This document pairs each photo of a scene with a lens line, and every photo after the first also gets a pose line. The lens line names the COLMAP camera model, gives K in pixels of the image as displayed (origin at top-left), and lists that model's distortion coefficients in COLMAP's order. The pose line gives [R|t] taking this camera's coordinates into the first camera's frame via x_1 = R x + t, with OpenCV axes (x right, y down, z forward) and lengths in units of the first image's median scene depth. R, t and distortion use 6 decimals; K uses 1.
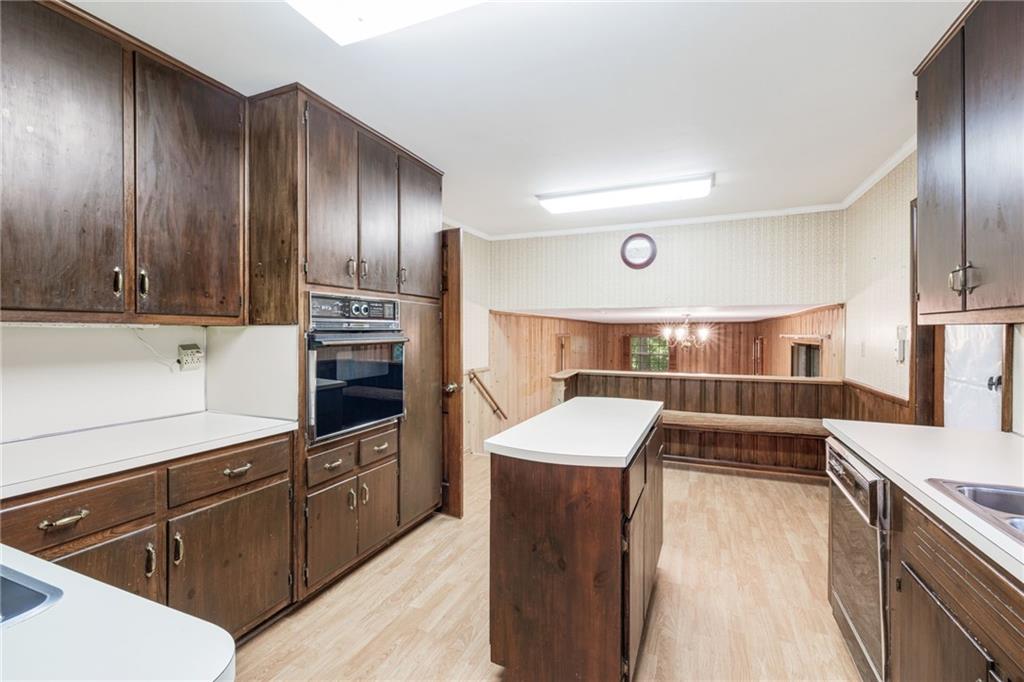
lens RADIAL K [[431.4, 0, 515.4], [0, 431.4, 332.5], [0, 0, 1]] dist [0.001857, 0.000668]
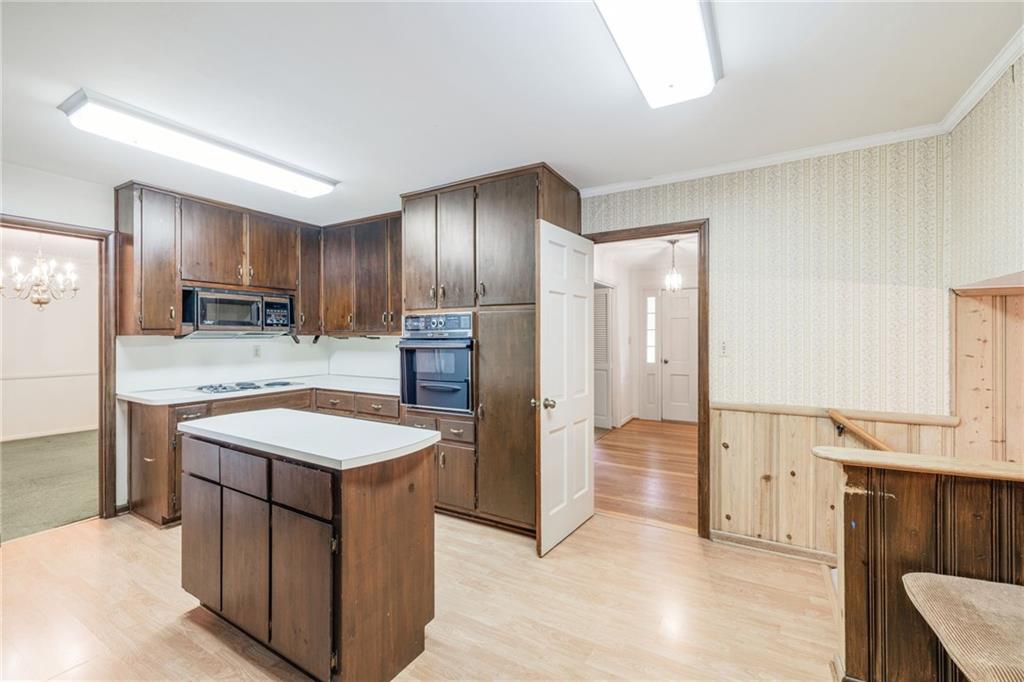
lens RADIAL K [[431.4, 0, 515.4], [0, 431.4, 332.5], [0, 0, 1]] dist [0.001857, 0.000668]
pose [[-0.133437, -0.007170, -0.991031, 1.001979], [0.002135, 0.999969, -0.007522, -0.012647], [0.991055, -0.003120, -0.133418, 1.481219]]
